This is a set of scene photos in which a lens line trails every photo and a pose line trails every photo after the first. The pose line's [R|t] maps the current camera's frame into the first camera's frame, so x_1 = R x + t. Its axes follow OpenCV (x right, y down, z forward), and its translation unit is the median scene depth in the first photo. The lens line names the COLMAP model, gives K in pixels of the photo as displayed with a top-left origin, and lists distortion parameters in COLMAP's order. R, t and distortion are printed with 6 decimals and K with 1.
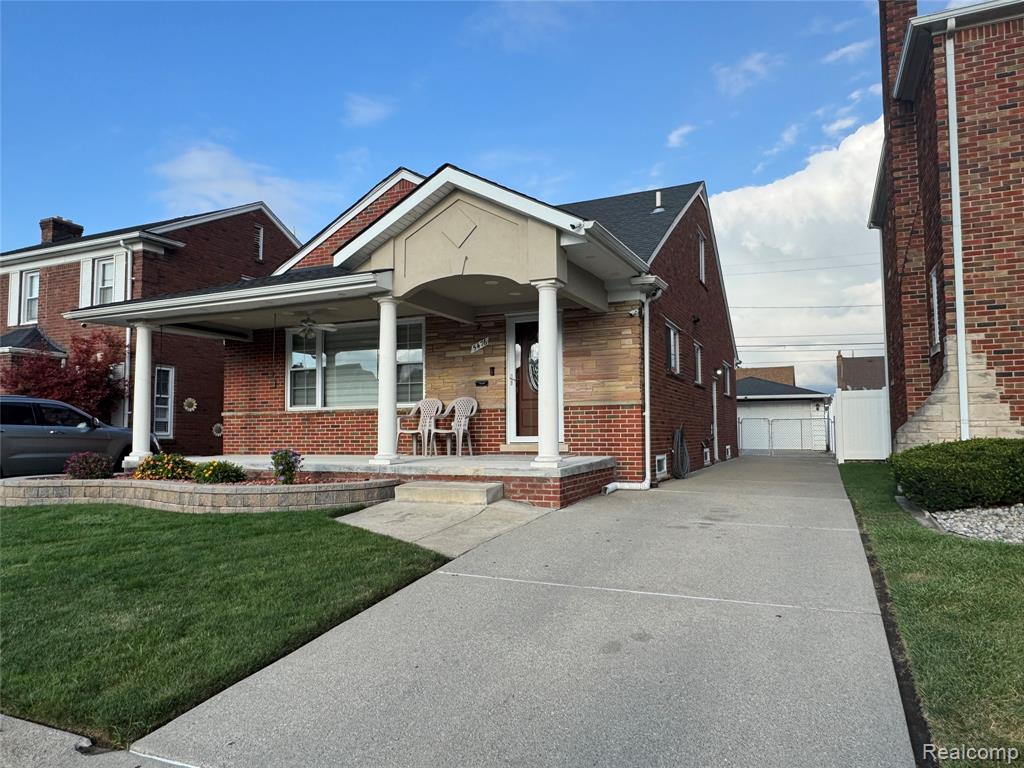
lens RADIAL K [[689.1, 0, 510.4], [0, 689.1, 385.2], [0, 0, 1]] dist [-0.015285, 0.012537]
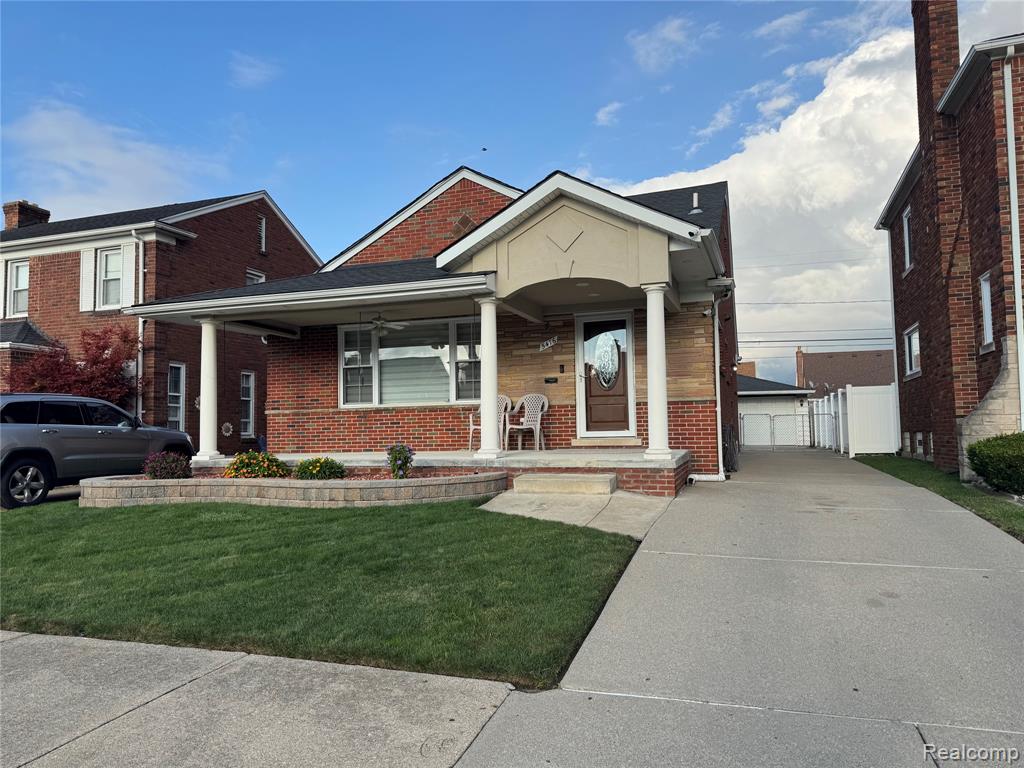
lens RADIAL K [[719.4, 0, 505.9], [0, 719.4, 383.8], [0, 0, 1]] dist [0.047755, -0.043866]
pose [[0.996104, -0.002414, 0.088152, -0.225669], [0.002137, 0.999992, 0.003235, -0.001391], [-0.088159, -0.003034, 0.996102, -0.074628]]
